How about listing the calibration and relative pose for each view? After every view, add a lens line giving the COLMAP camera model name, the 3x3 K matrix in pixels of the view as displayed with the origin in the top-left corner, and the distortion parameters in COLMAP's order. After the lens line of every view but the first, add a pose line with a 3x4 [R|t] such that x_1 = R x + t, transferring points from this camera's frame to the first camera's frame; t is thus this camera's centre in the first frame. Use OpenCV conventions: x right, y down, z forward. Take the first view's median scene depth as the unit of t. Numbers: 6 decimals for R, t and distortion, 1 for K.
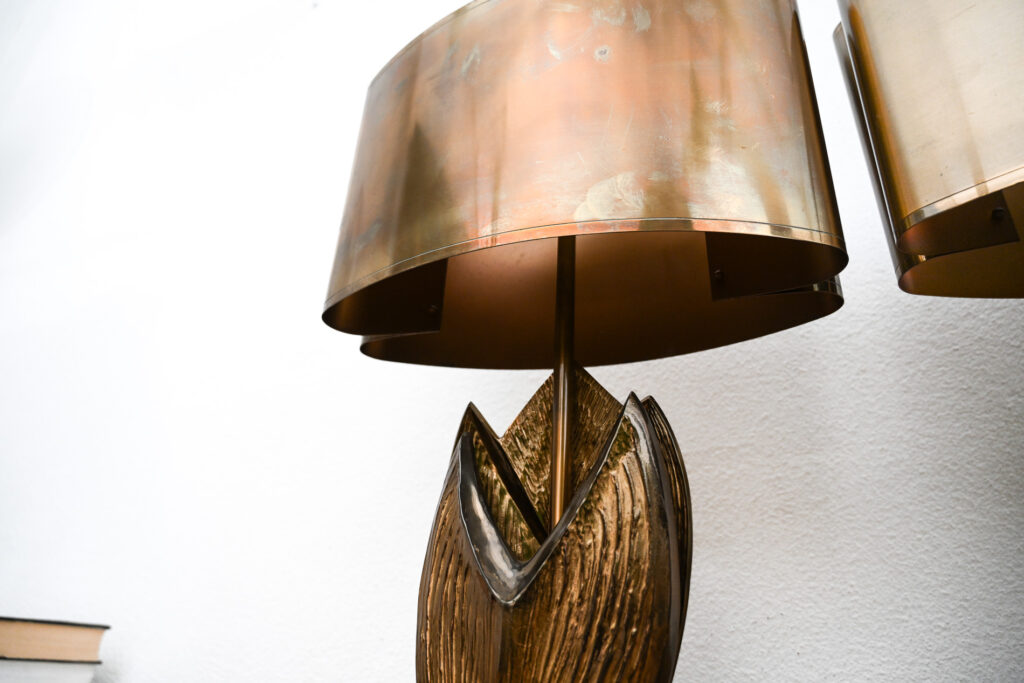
lens RADIAL K [[676.7, 0, 509.3], [0, 676.7, 344.0], [0, 0, 1]] dist [-0.009396, 0.002003]
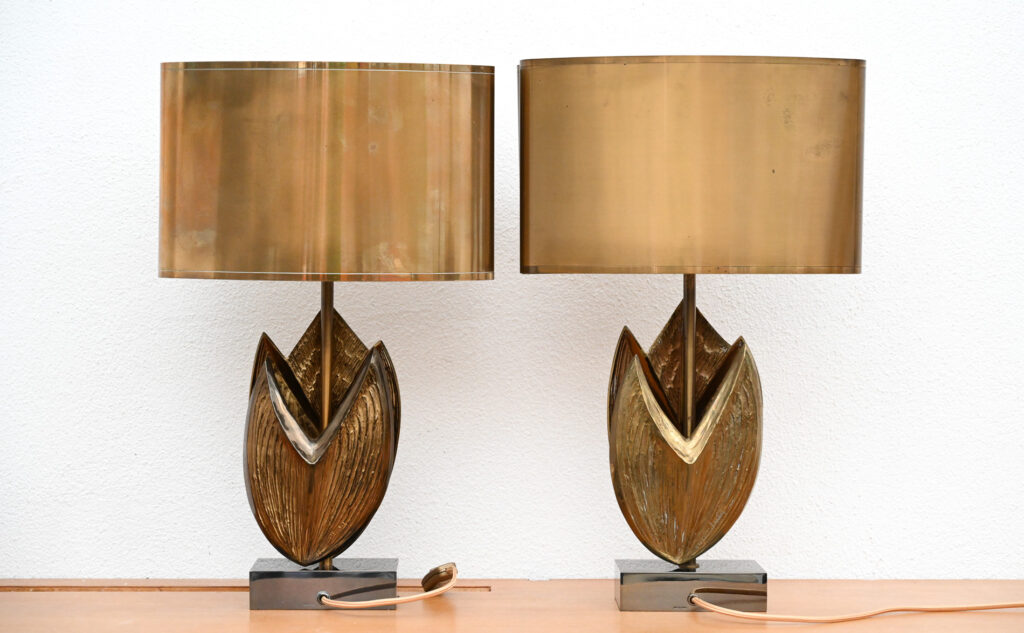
lens RADIAL K [[2194.7, 0, 490.1], [0, 2194.7, 186.1], [0, 0, 1]] dist [-0.015266, 0.071591]
pose [[0.924053, -0.038744, 0.380296, -1.306531], [-0.121936, 0.913005, 0.389299, -1.980071], [-0.362295, -0.406105, 0.838941, -2.883611]]
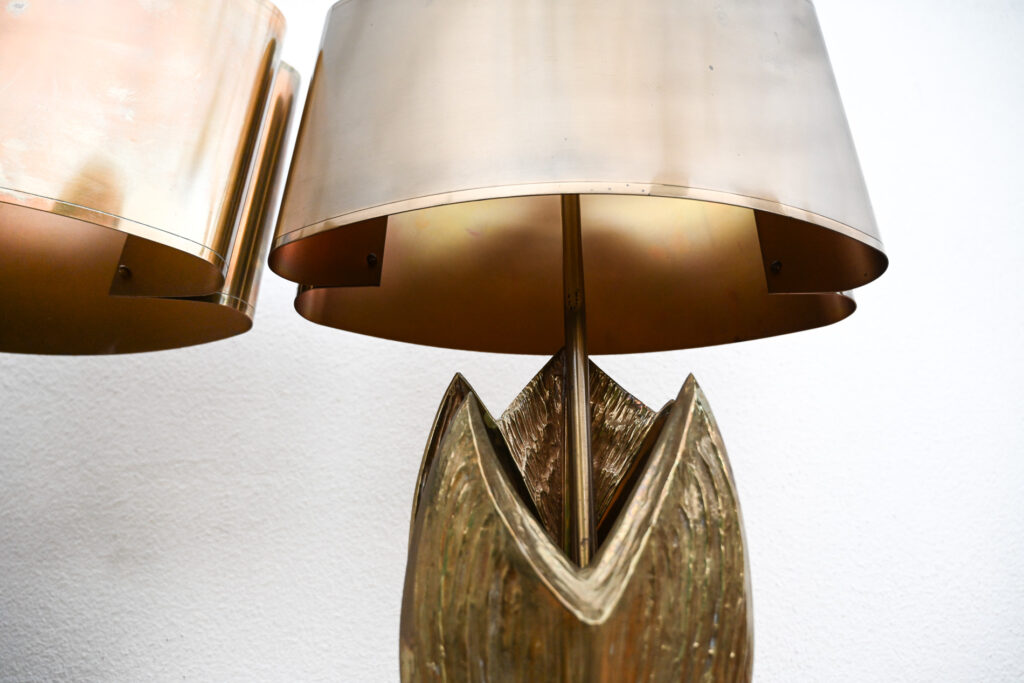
lens RADIAL K [[676.7, 0, 509.3], [0, 676.7, 344.0], [0, 0, 1]] dist [-0.009396, 0.002003]
pose [[0.916076, 0.161904, 0.366868, 0.401686], [-0.144573, 0.986690, -0.074438, -0.006786], [-0.374036, 0.015151, 0.927290, -0.072324]]
